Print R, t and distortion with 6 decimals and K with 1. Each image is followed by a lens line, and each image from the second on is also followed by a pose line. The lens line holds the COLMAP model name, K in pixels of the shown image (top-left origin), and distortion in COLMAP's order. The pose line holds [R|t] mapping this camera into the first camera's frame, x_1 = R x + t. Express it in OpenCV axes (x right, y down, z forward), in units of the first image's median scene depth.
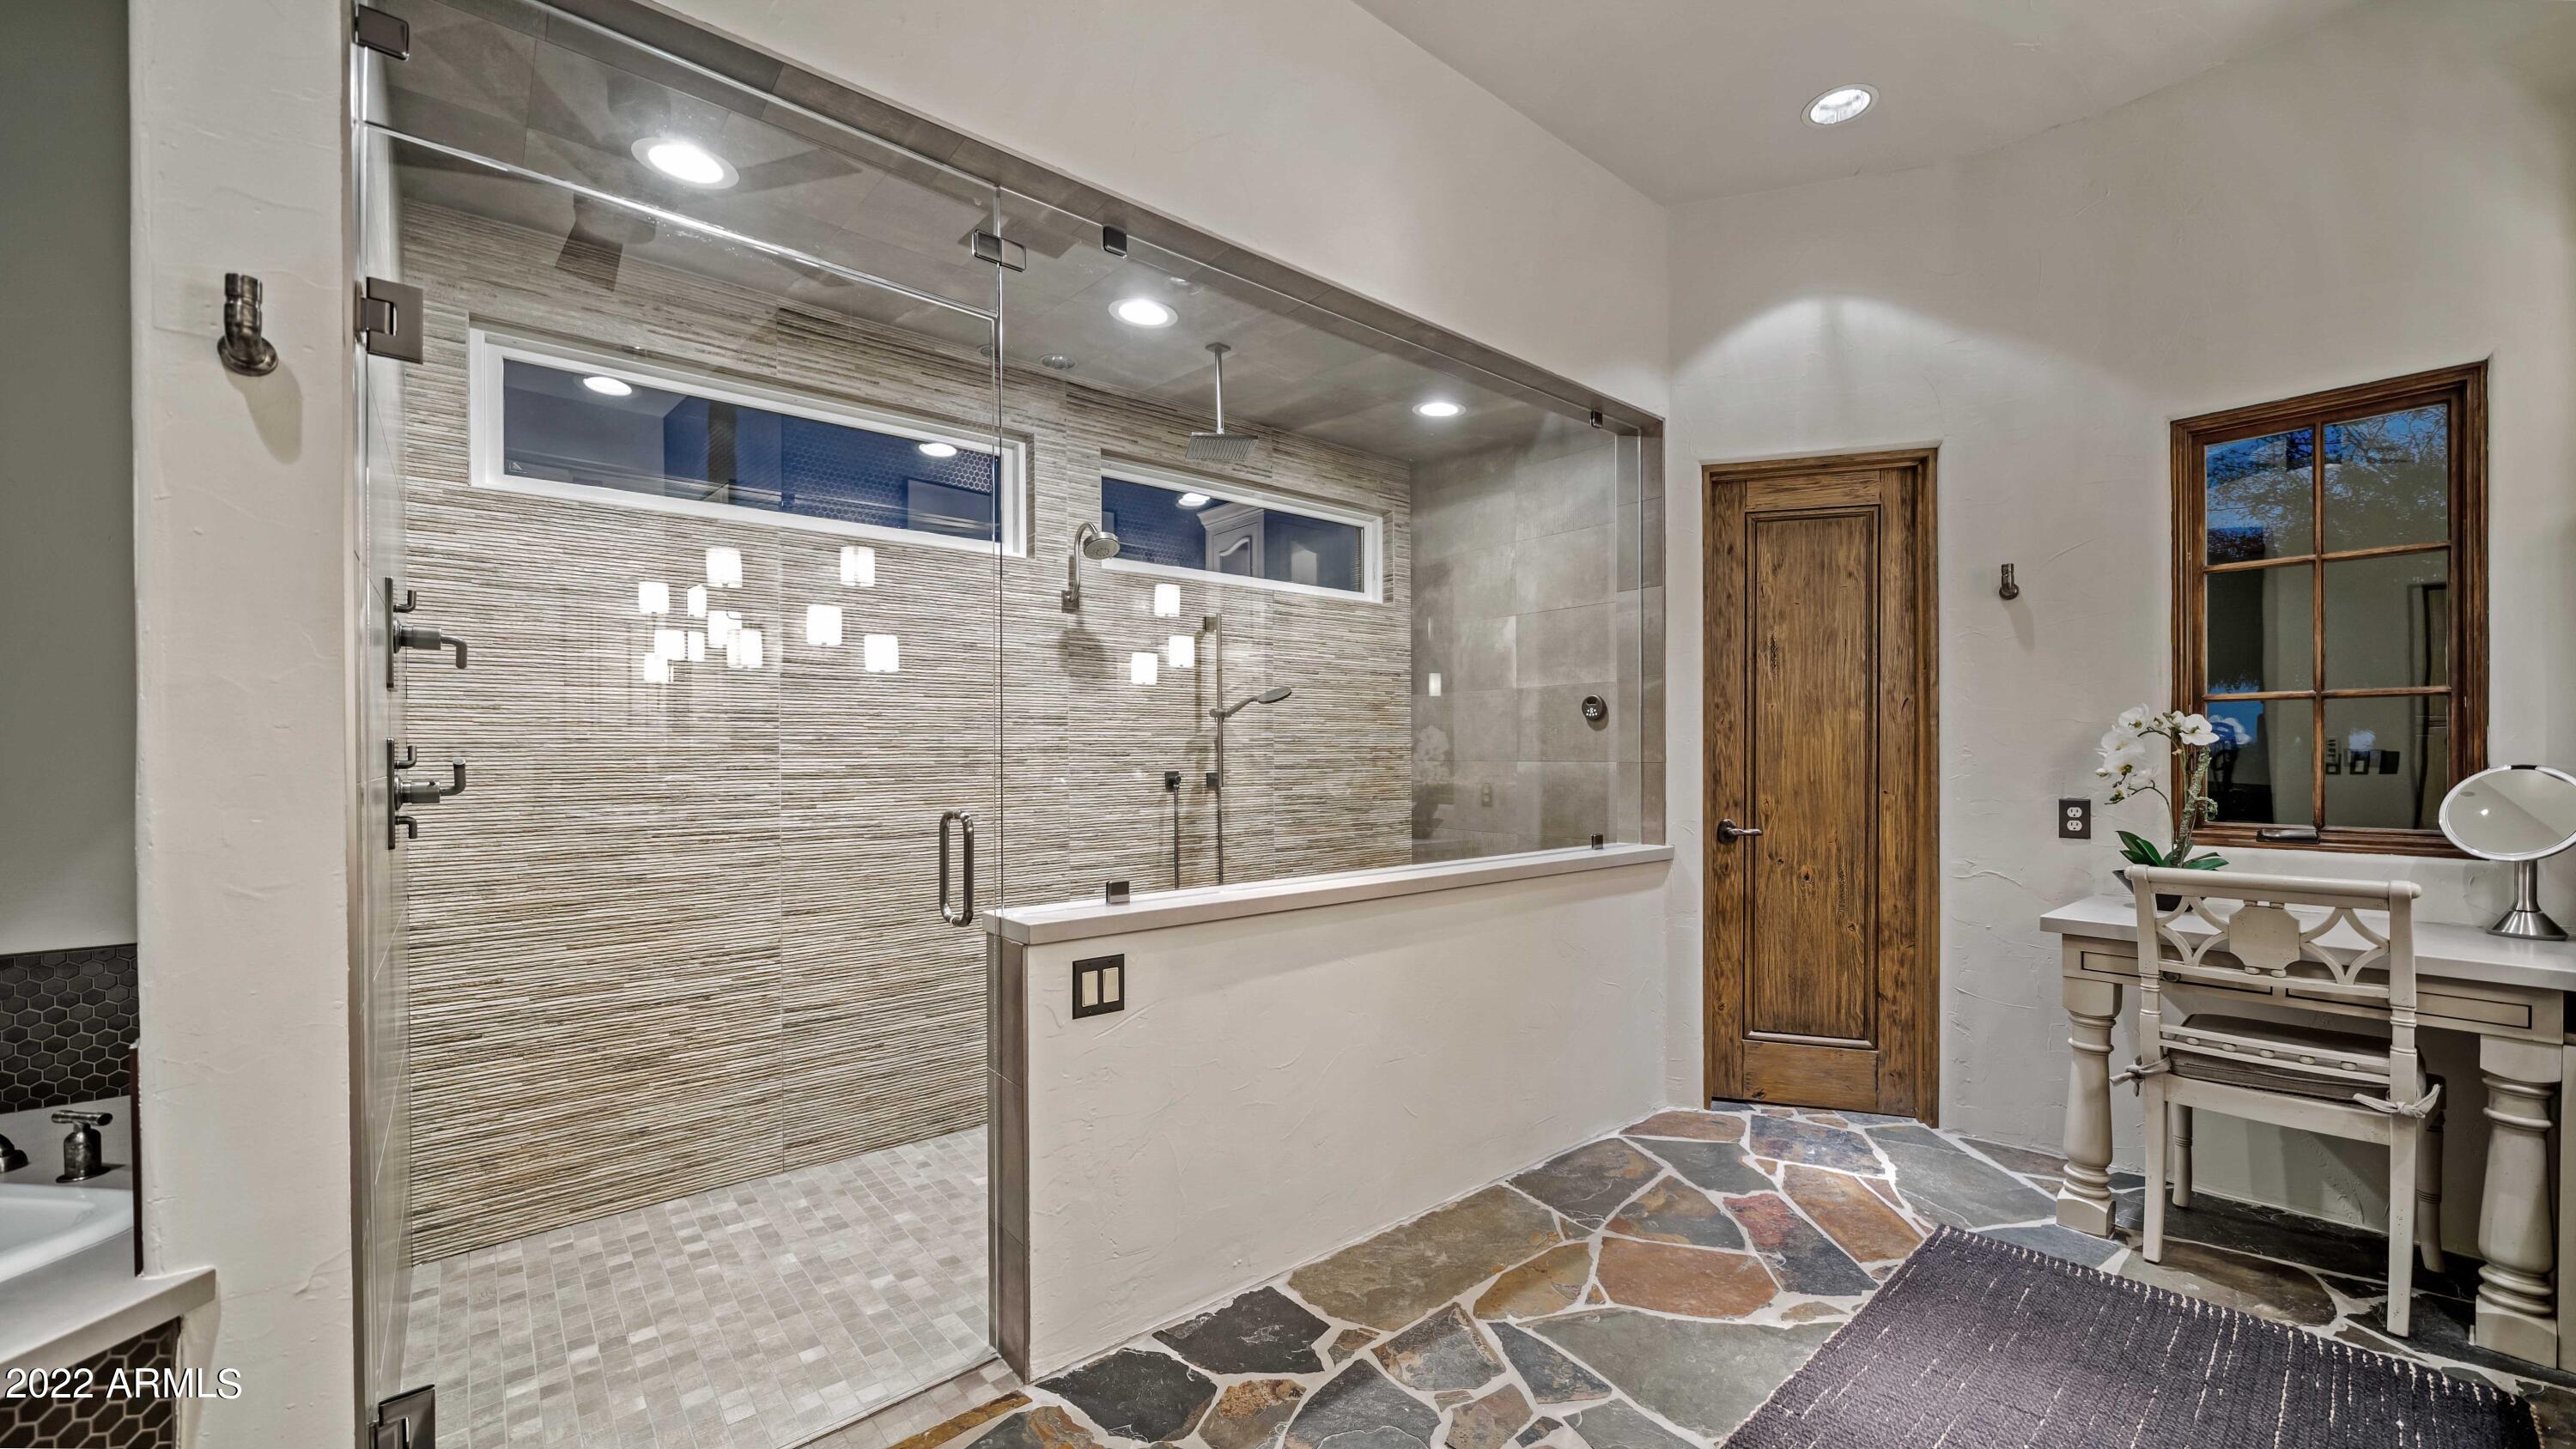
lens RADIAL K [[1029.3, 0, 1310.6], [0, 1029.3, 760.7], [0, 0, 1]] dist [0.000362, 0.000244]
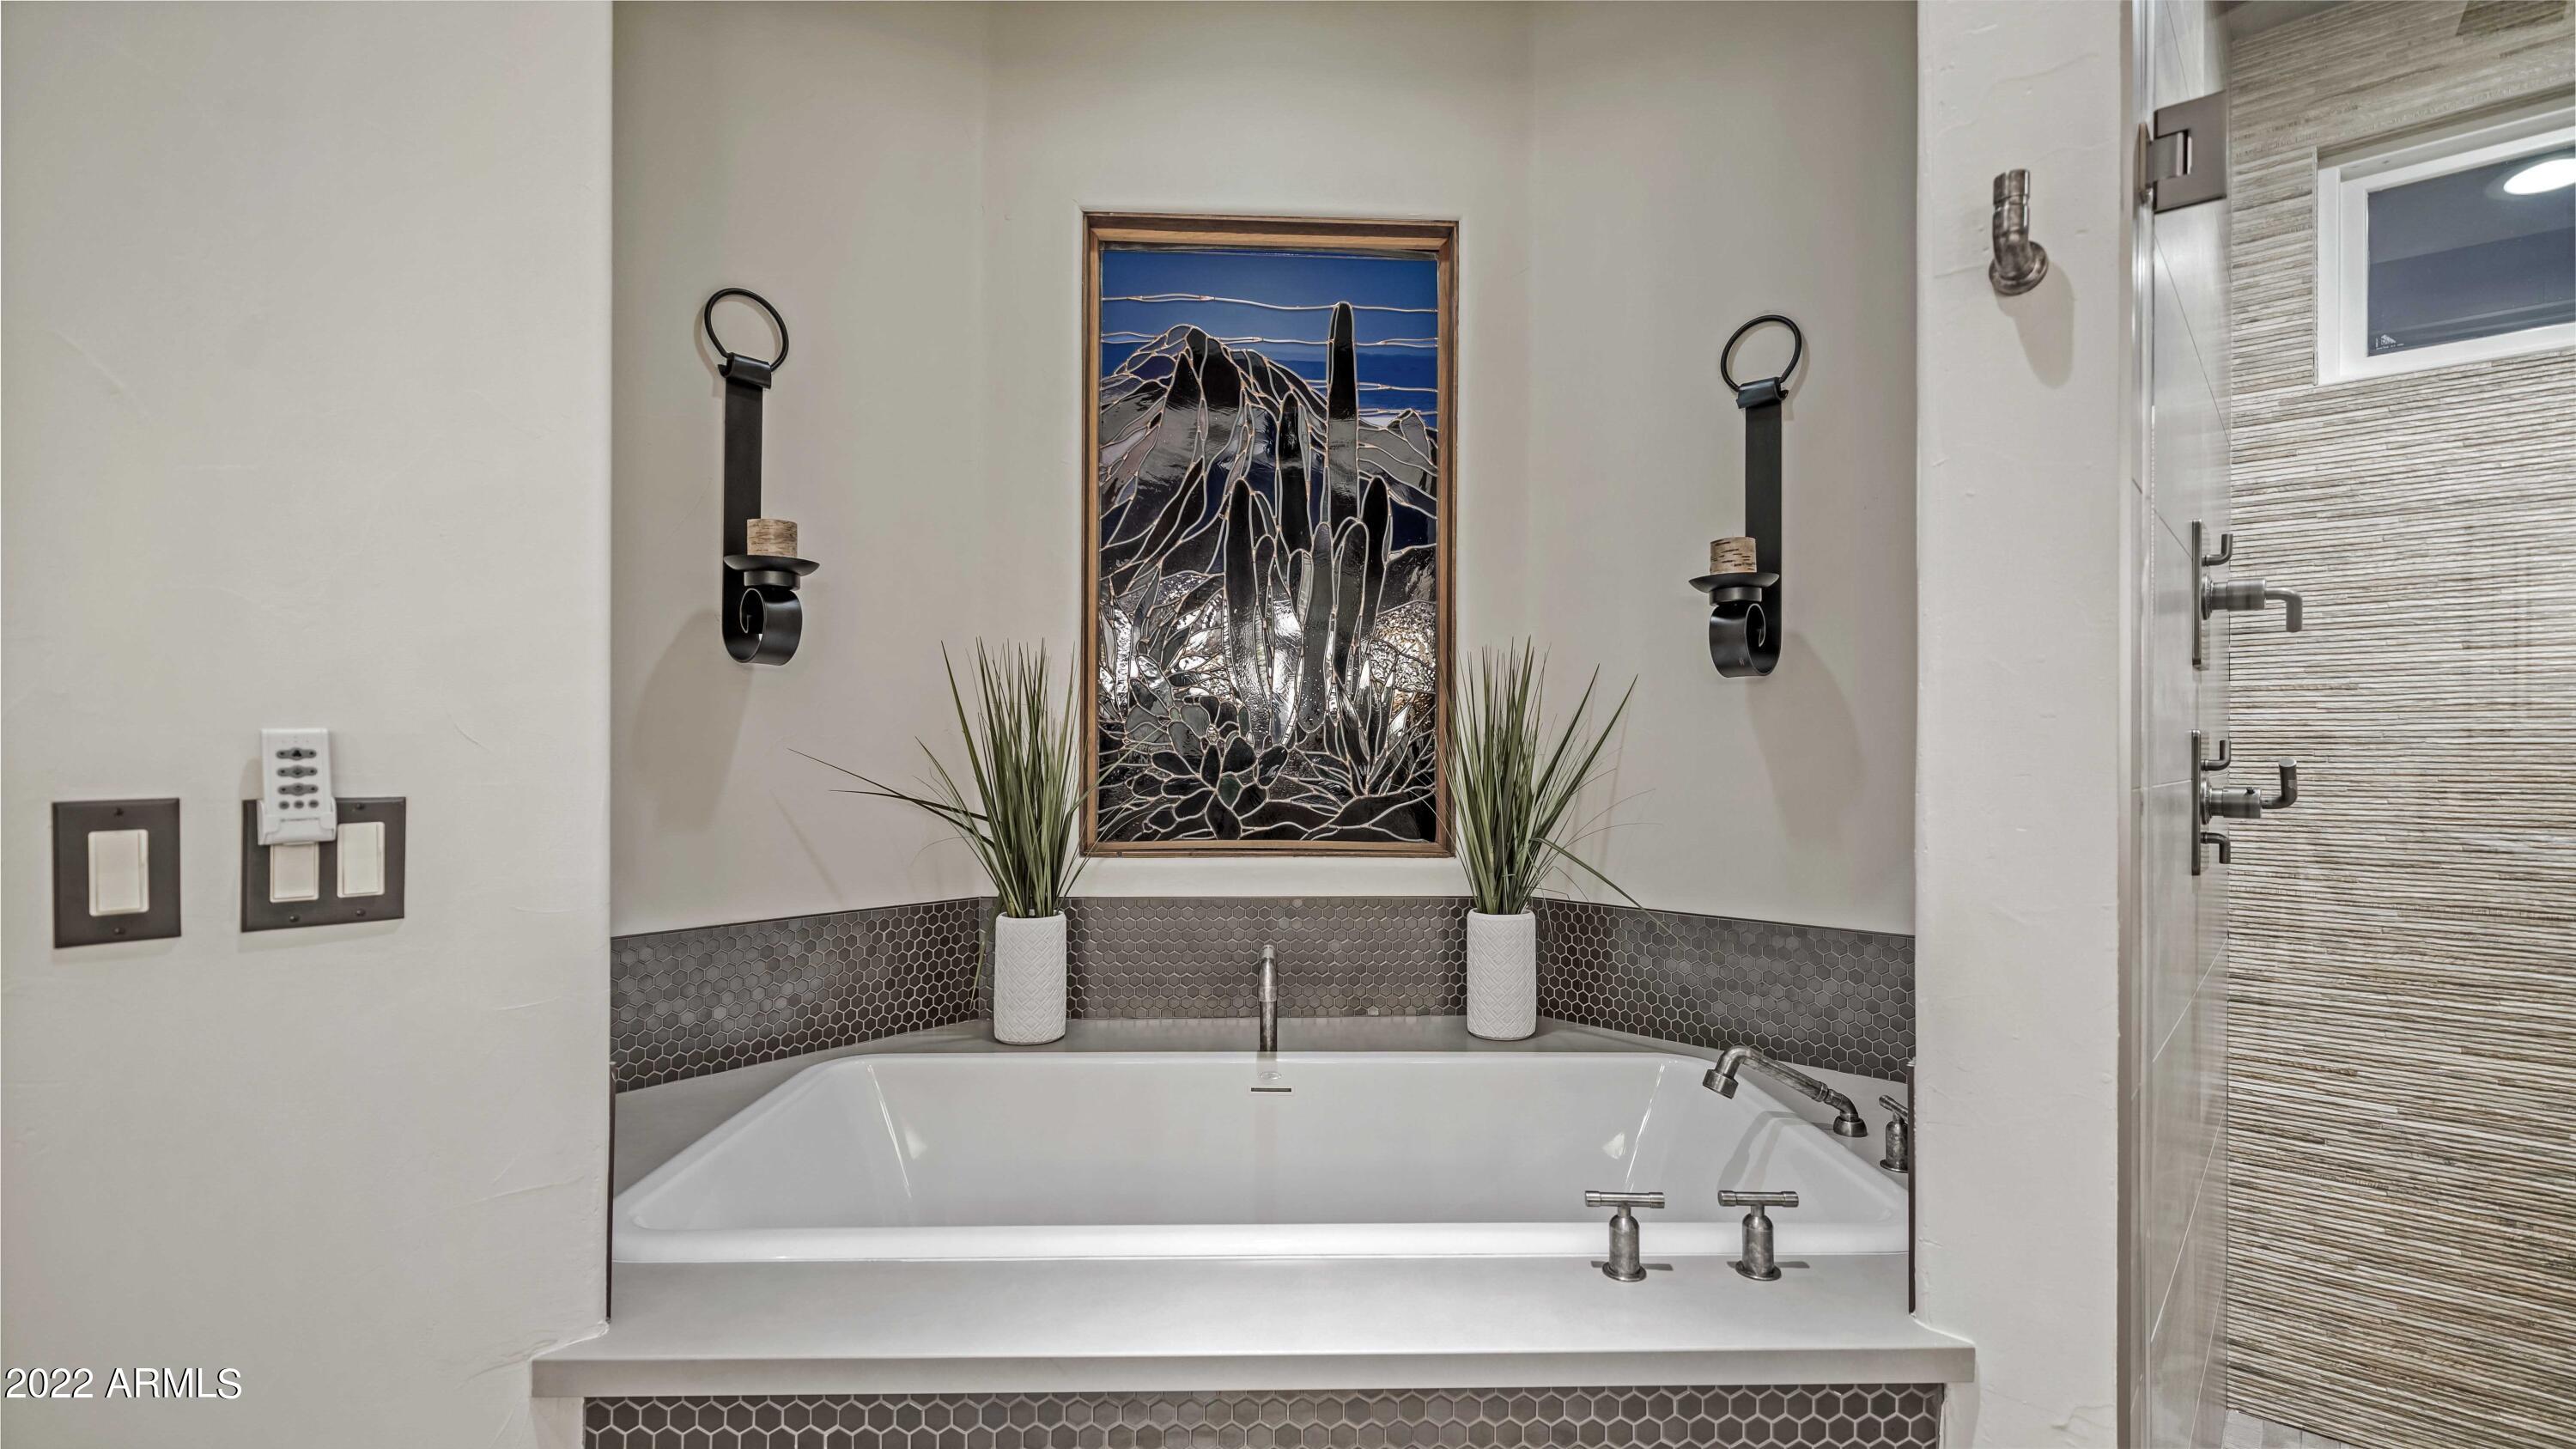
lens RADIAL K [[1125.4, 0, 1290.1], [0, 1125.4, 747.1], [0, 0, 1]] dist [-0.000666, -0.000931]
pose [[0.132104, 0.001603, -0.991235, -0.121484], [-0.013227, 0.999913, -0.000146, -0.000440], [0.991148, 0.013130, 0.132114, 0.176105]]
